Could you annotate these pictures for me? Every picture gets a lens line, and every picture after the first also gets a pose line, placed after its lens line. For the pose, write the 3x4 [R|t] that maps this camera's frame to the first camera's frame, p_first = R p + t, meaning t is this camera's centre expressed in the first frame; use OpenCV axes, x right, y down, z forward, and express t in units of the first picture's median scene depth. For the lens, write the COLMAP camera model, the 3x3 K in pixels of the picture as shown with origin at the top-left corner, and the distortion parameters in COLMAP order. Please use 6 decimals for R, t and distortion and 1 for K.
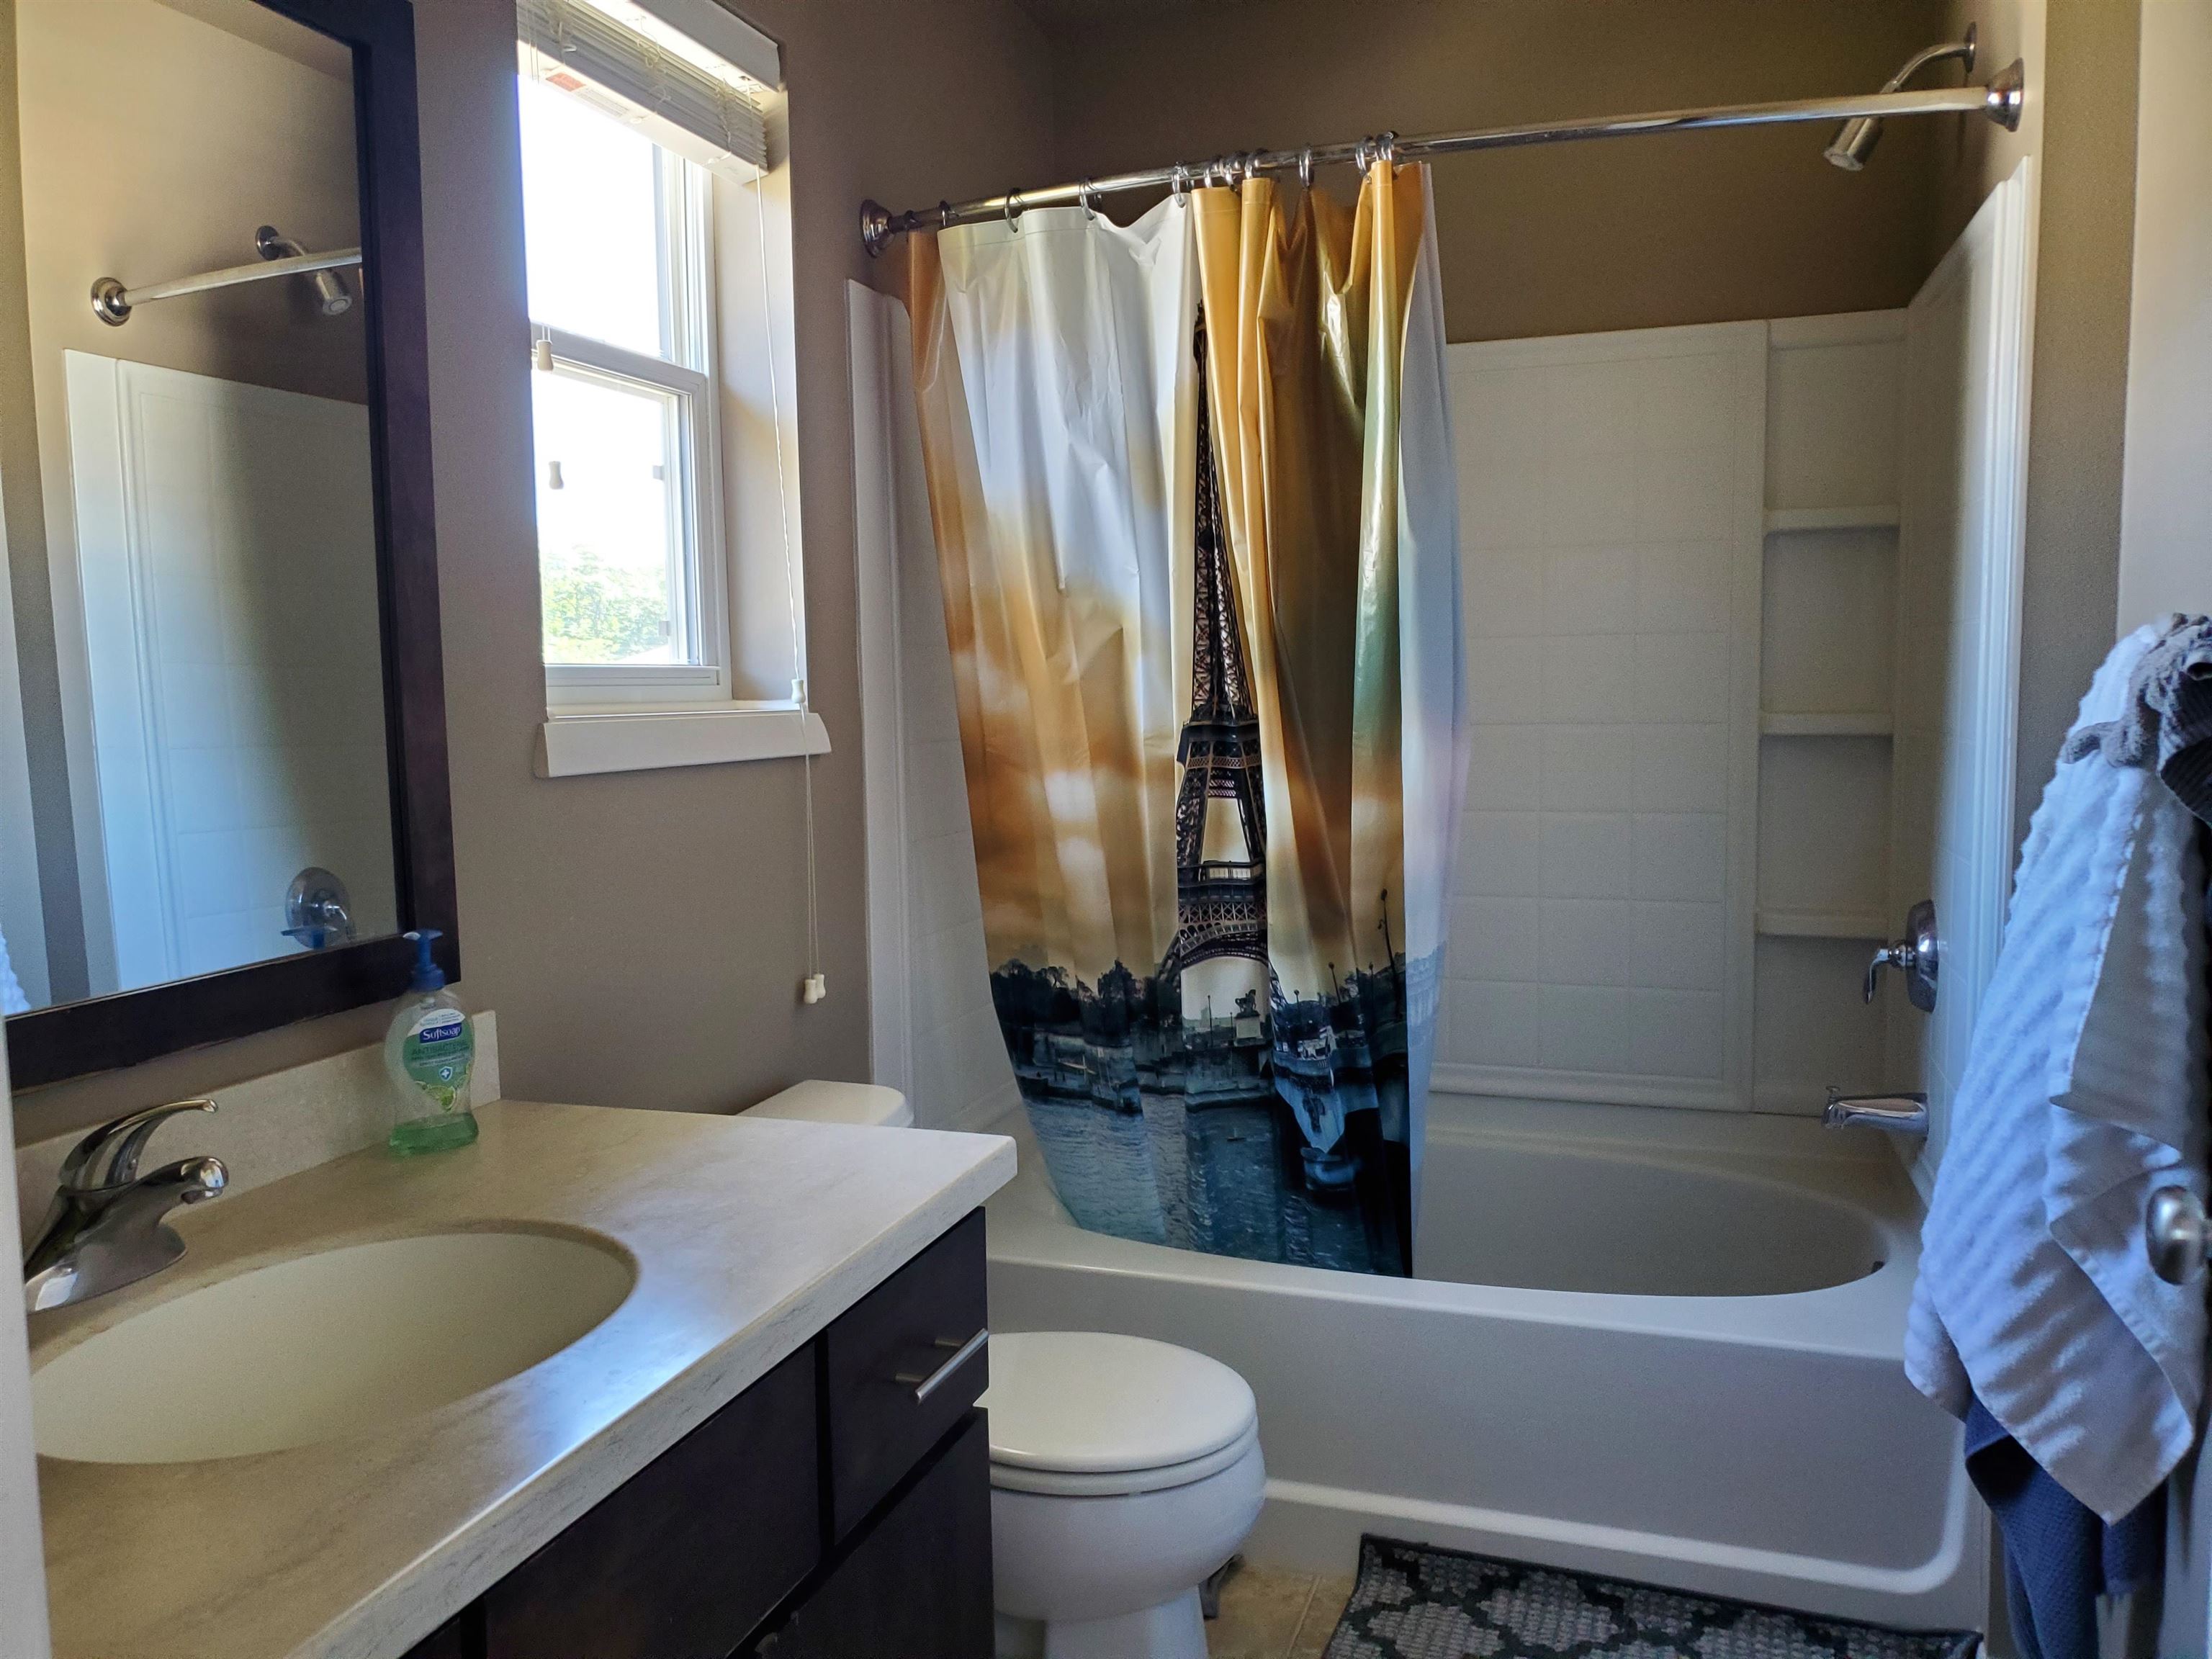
lens RADIAL K [[1709.6, 0, 1066.7], [0, 1709.6, 828.7], [0, 0, 1]] dist [0.106865, -0.259157]
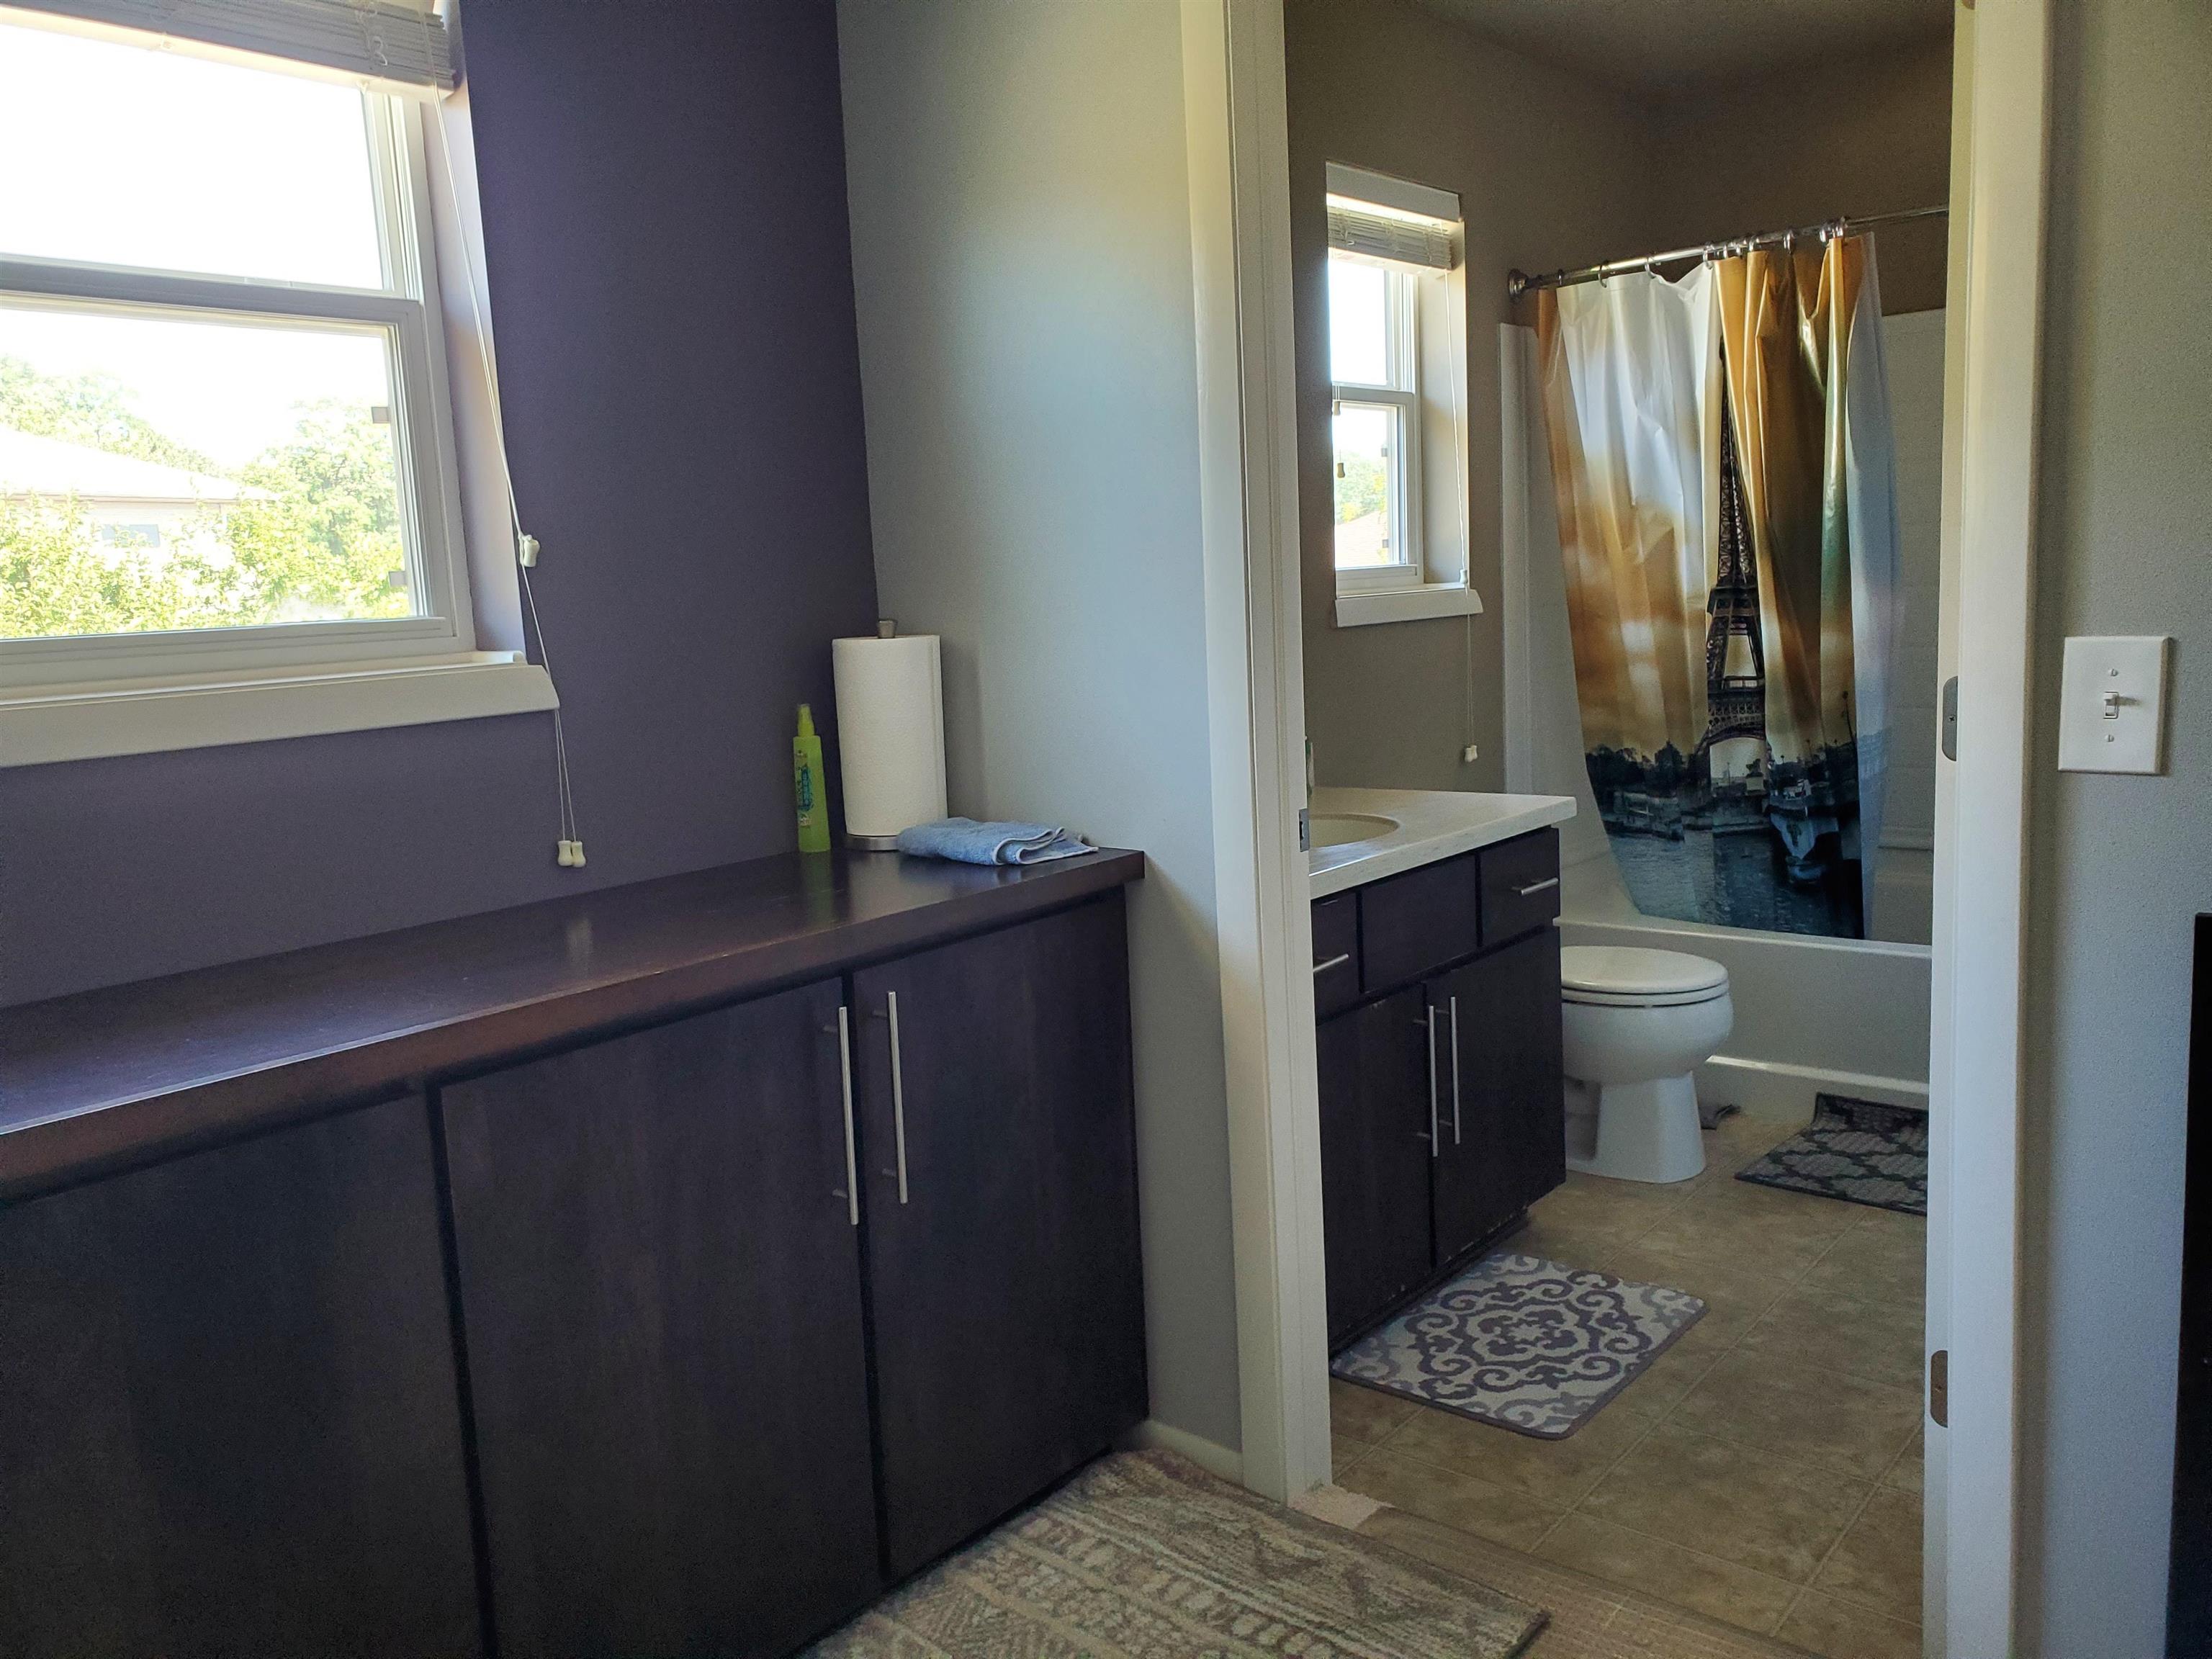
lens RADIAL K [[1709.6, 0, 1066.7], [0, 1709.6, 828.7], [0, 0, 1]] dist [0.106865, -0.259157]
pose [[0.931985, 0.020685, -0.361906, 0.095703], [0.005208, 0.997503, 0.070426, 0.045152], [0.362459, -0.067521, 0.929551, -0.720633]]
